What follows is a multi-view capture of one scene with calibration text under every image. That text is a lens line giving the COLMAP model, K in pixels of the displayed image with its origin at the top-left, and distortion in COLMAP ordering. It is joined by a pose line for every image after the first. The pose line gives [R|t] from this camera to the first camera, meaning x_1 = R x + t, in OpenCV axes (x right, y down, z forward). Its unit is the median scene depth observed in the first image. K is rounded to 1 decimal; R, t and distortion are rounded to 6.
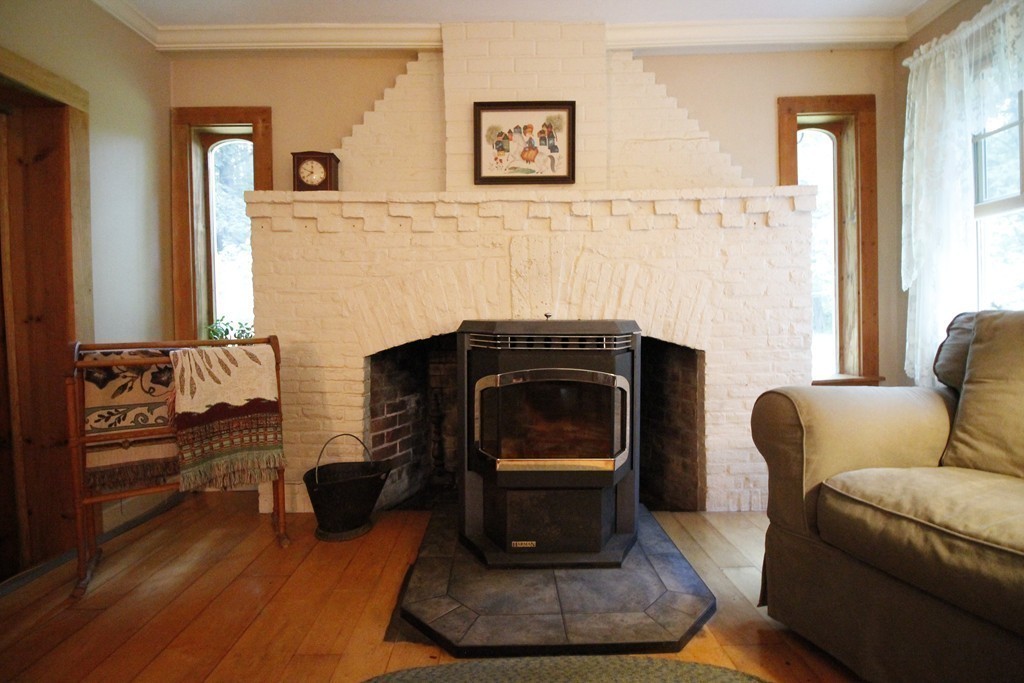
lens RADIAL K [[489.6, 0, 512.0], [0, 489.6, 341.5], [0, 0, 1]] dist [-0.000980, -0.000286]
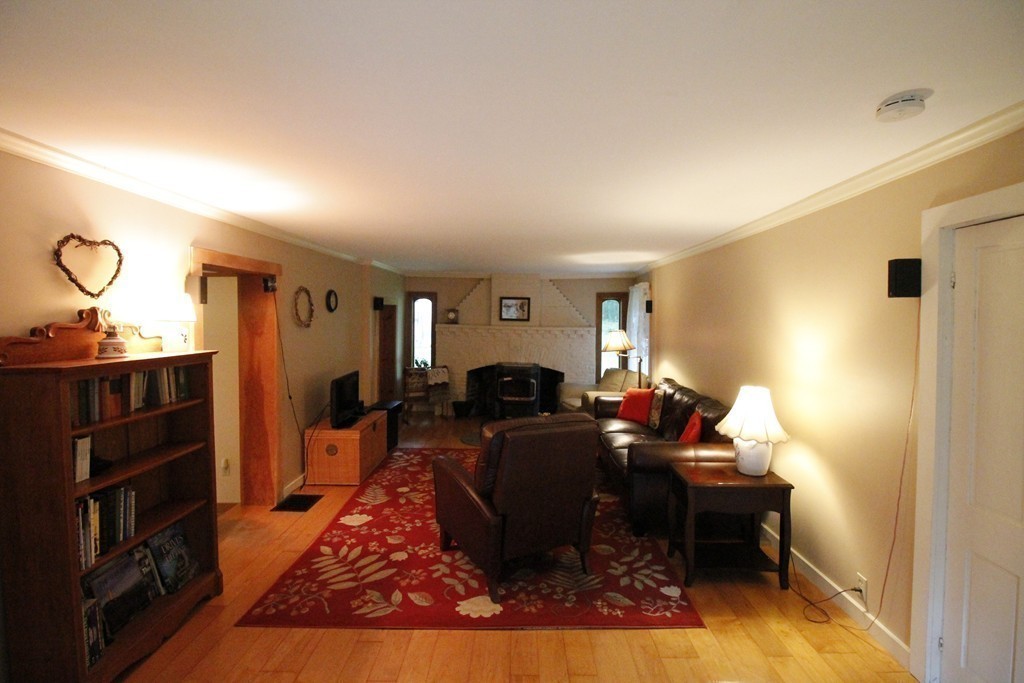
lens RADIAL K [[489.6, 0, 512.0], [0, 489.6, 341.5], [0, 0, 1]] dist [-0.000980, -0.000286]
pose [[0.999158, 0.030784, -0.027123, 0.104645], [-0.030800, 0.999526, -0.000202, -0.183116], [0.027104, 0.001037, 0.999632, -2.376618]]
